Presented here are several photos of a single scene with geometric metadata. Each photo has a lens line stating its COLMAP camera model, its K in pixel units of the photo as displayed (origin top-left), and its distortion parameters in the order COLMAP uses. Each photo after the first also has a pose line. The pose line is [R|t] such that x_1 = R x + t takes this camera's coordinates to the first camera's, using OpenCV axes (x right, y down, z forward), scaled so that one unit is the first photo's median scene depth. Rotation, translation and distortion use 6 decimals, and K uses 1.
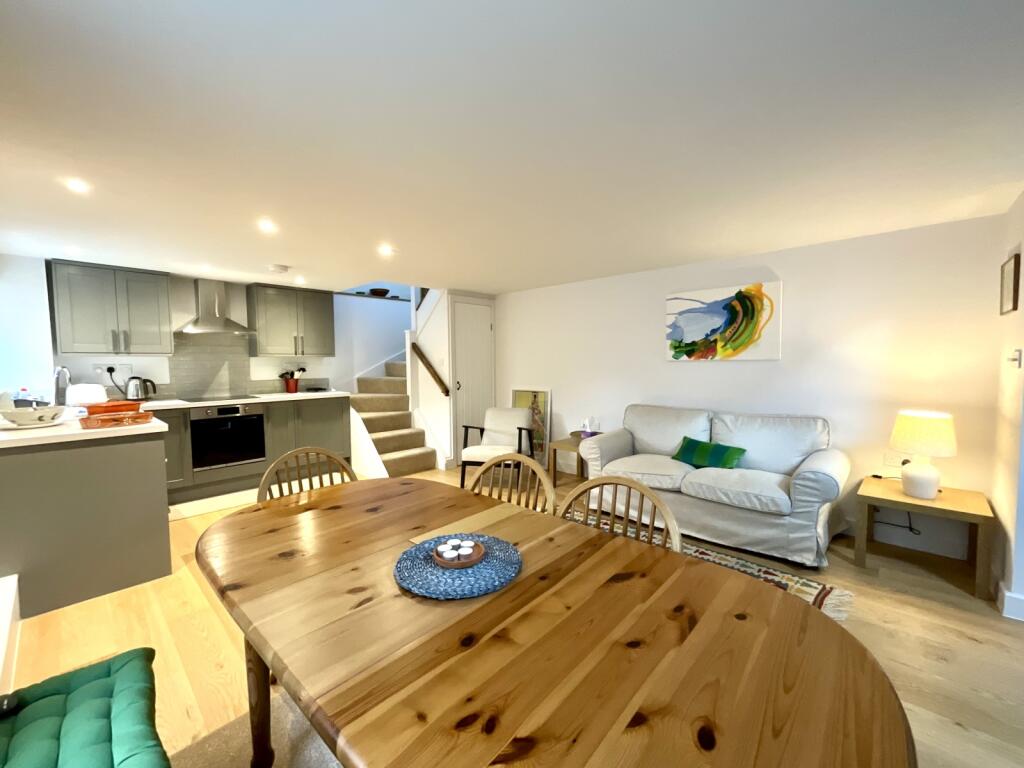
lens RADIAL K [[415.5, 0, 513.5], [0, 415.5, 383.9], [0, 0, 1]] dist [-0.000751, 0.000221]
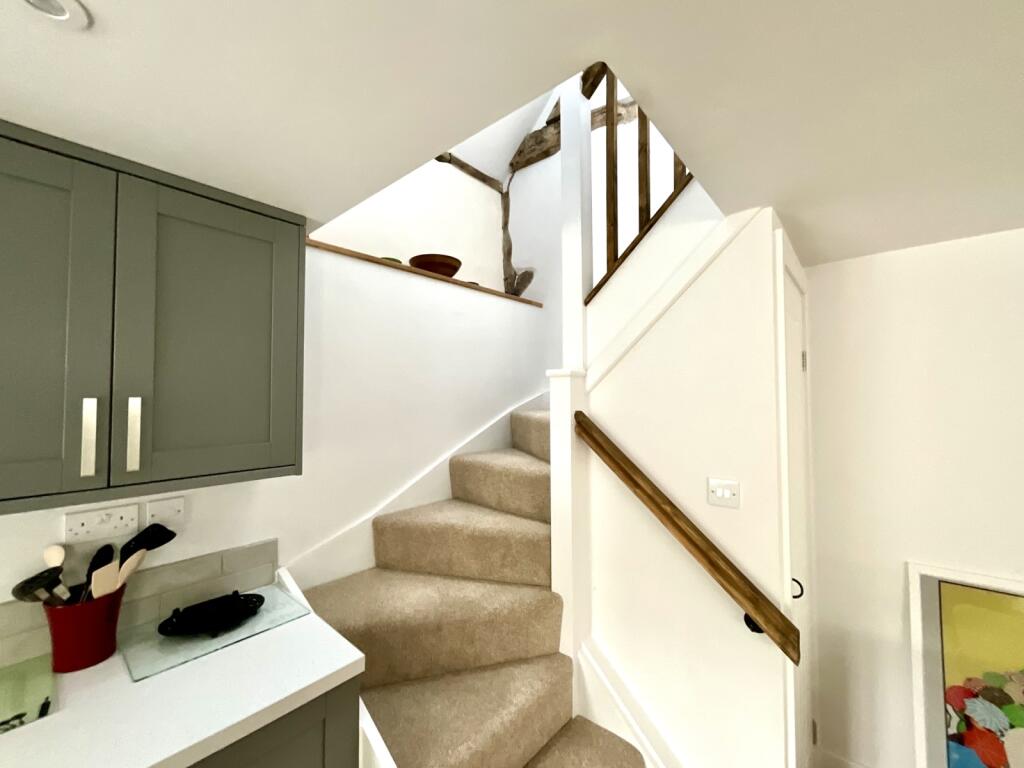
lens RADIAL K [[415.5, 0, 513.5], [0, 415.5, 383.9], [0, 0, 1]] dist [-0.000751, 0.000221]
pose [[0.999202, 0.004028, 0.039726, -0.373304], [-0.000503, 0.996090, -0.088344, -0.116062], [-0.039927, 0.088253, 0.995298, 0.887232]]
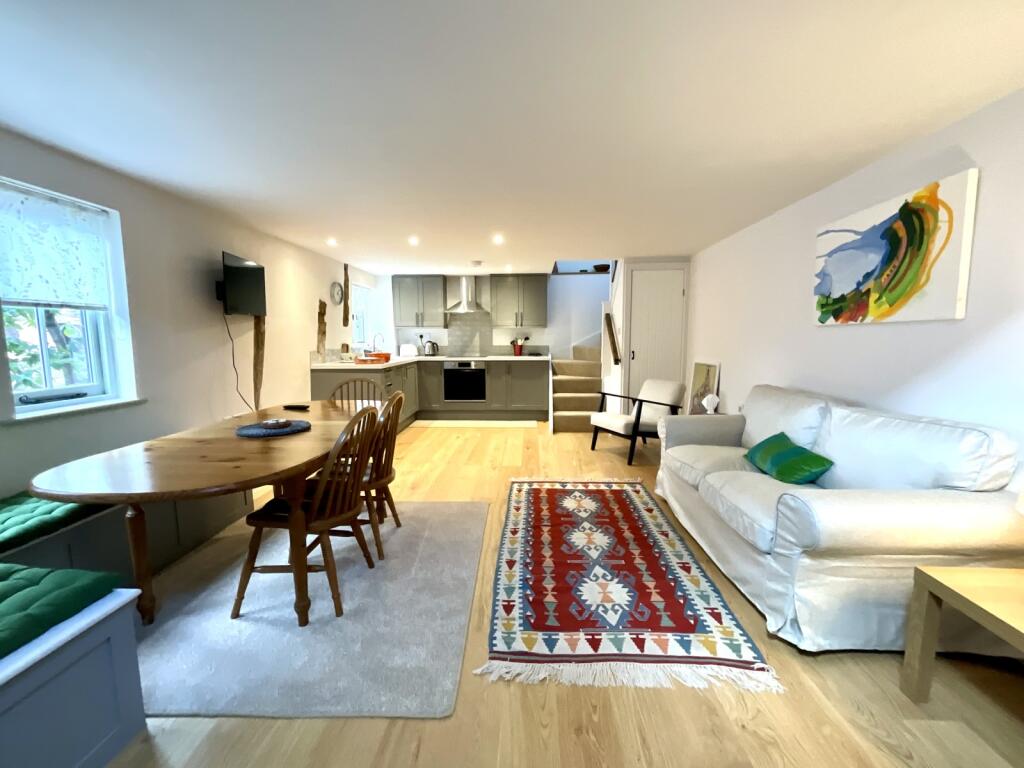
lens RADIAL K [[413.0, 0, 512.0], [0, 413.0, 384.0], [0, 0, 1]] dist [0.001975, 0.000322]
pose [[0.651373, 0.090289, -0.753366, 0.513925], [-0.045363, 0.995753, 0.080116, 0.007064], [0.757400, -0.018011, 0.652702, 0.154642]]
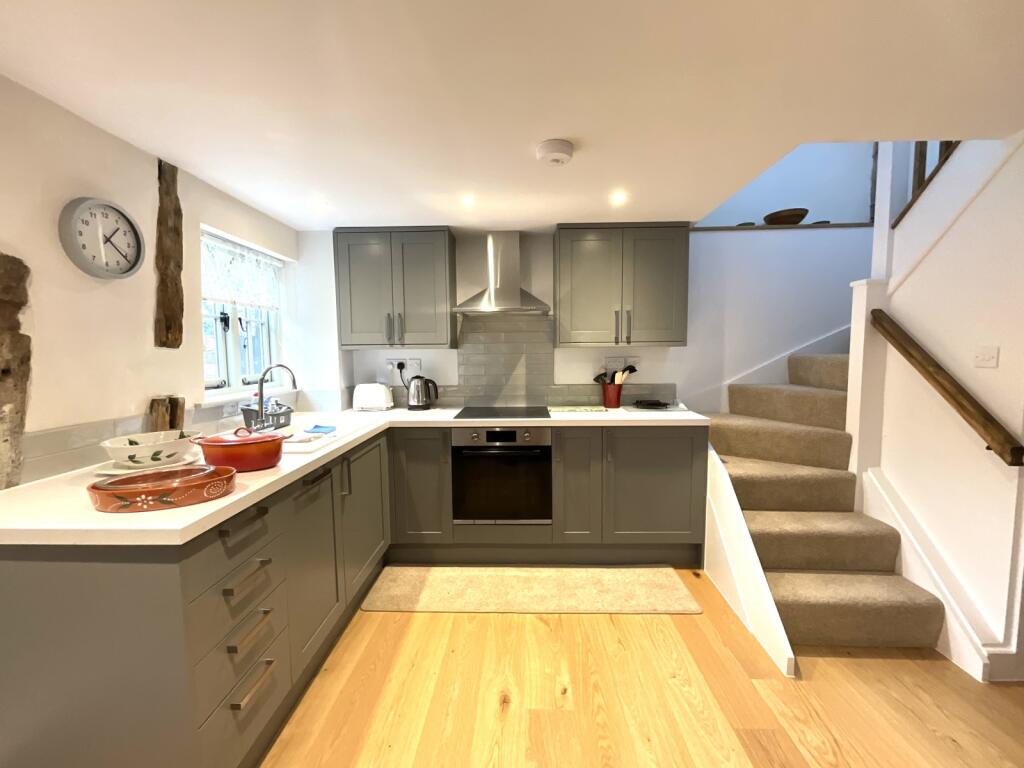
lens RADIAL K [[415.5, 0, 513.5], [0, 415.5, 383.9], [0, 0, 1]] dist [-0.000751, 0.000221]
pose [[0.659259, 0.057721, -0.749697, -0.206886], [-0.038208, 0.998333, 0.043266, -0.037703], [0.750944, 0.000121, 0.660366, 0.574913]]
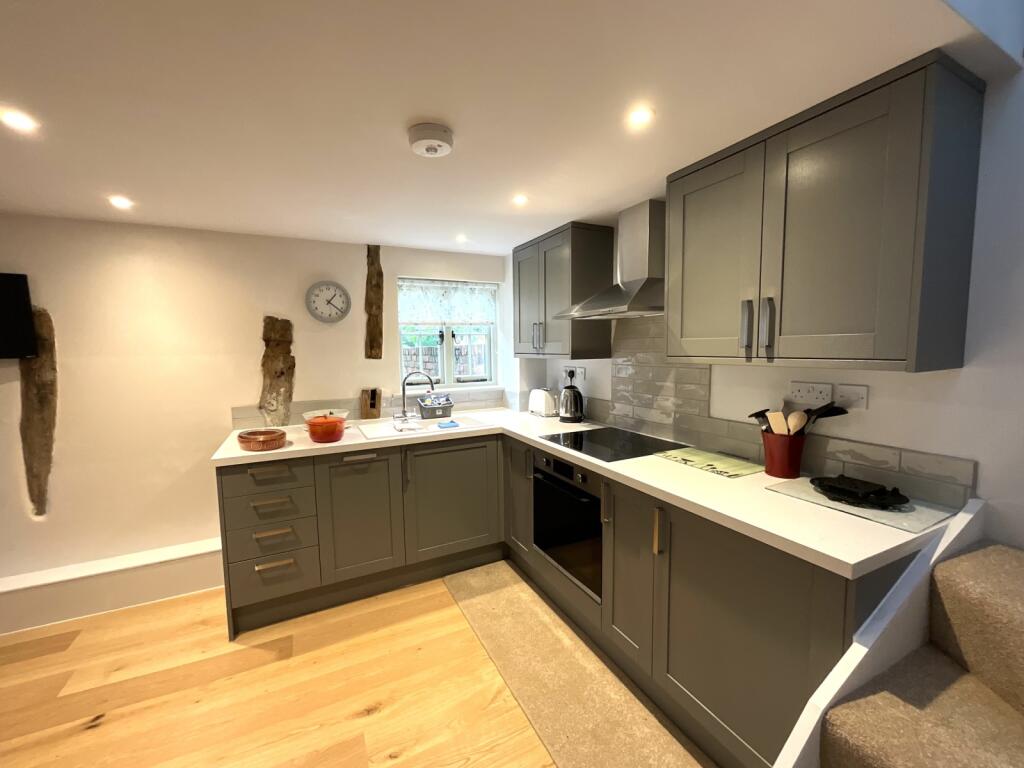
lens RADIAL K [[415.5, 0, 513.5], [0, 415.5, 383.9], [0, 0, 1]] dist [-0.000751, 0.000221]
pose [[-0.350514, 0.095889, -0.931636, -0.189772], [-0.036718, 0.992573, 0.115975, -0.090746], [0.935837, 0.074859, -0.344390, 1.054759]]
